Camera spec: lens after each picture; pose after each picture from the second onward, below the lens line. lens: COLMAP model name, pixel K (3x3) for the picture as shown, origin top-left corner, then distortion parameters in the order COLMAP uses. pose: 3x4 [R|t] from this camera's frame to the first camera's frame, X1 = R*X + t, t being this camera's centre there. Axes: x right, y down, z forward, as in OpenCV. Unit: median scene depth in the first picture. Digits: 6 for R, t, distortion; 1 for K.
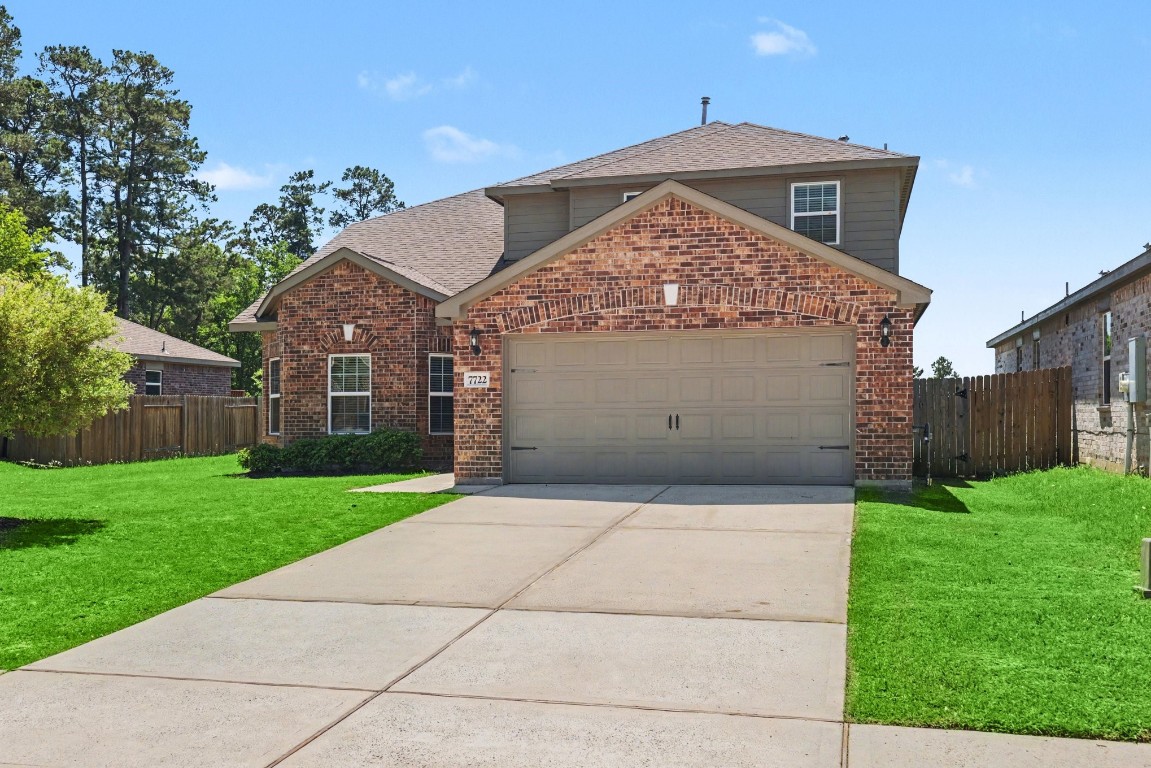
lens RADIAL K [[1095.2, 0, 622.1], [0, 1095.2, 344.0], [0, 0, 1]] dist [0.004099, 0.004497]
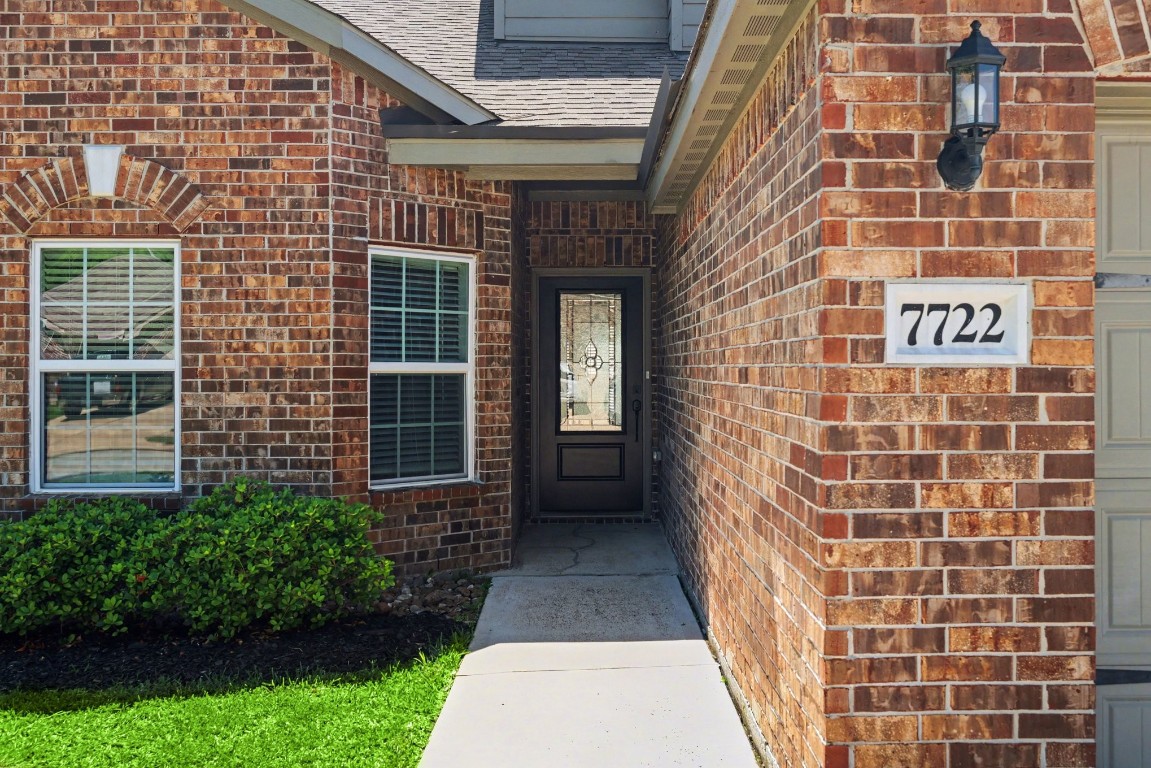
lens RADIAL K [[1095.2, 0, 622.1], [0, 1095.2, 344.0], [0, 0, 1]] dist [0.004099, 0.004497]
pose [[0.970014, 0.010587, 0.242817, -0.231747], [-0.020837, 0.998995, 0.039683, 0.030185], [-0.242152, -0.043552, 0.969260, 0.841089]]
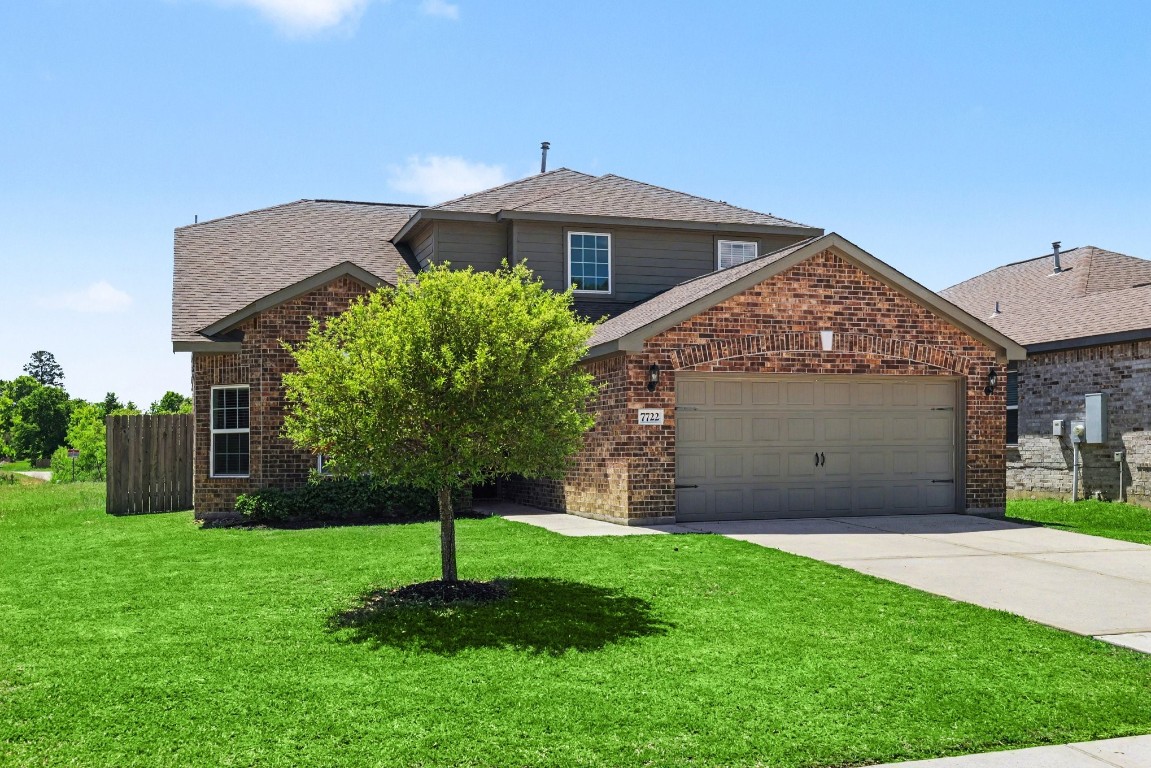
lens RADIAL K [[1103.6, 0, 575.5], [0, 1103.6, 384.0], [0, 0, 1]] dist [-0.013819, 0.000863]
pose [[0.855360, 0.033362, 0.516958, -0.700676], [-0.032234, 0.999418, -0.011164, 0.016685], [-0.517030, -0.007115, 0.855938, 0.197142]]
